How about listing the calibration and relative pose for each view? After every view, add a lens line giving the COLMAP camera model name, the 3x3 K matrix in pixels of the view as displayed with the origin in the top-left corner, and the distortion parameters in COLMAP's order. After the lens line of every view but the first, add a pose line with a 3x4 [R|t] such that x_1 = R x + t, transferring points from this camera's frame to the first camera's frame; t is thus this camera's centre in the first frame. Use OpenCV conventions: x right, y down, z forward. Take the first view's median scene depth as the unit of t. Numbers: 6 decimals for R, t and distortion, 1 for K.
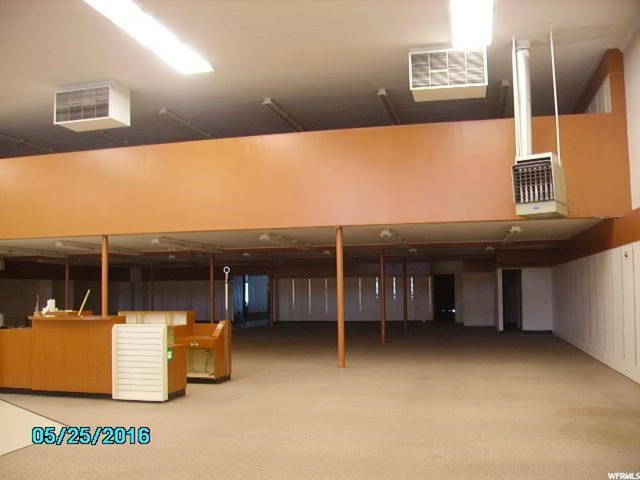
lens RADIAL K [[638.3, 0, 320.0], [0, 638.3, 240.0], [0, 0, 1]] dist [-0.123933, -0.008708]
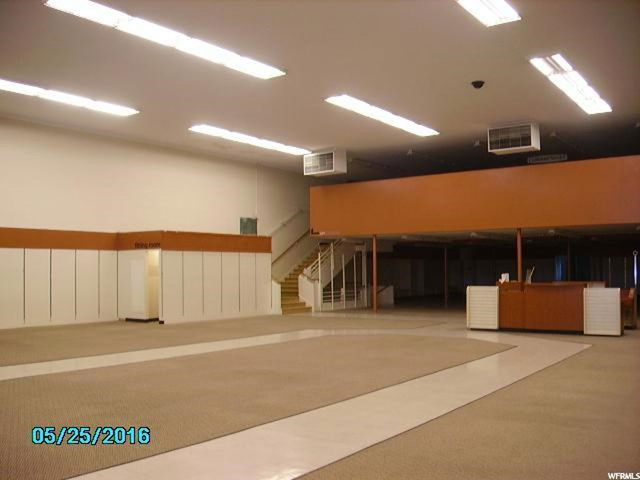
lens RADIAL K [[638.3, 0, 320.0], [0, 638.3, 240.0], [0, 0, 1]] dist [-0.123933, -0.008708]
pose [[0.922313, -0.008139, -0.386358, -0.229351], [0.021751, 0.999287, 0.030872, -0.036850], [0.385831, -0.036877, 0.921832, -0.501584]]
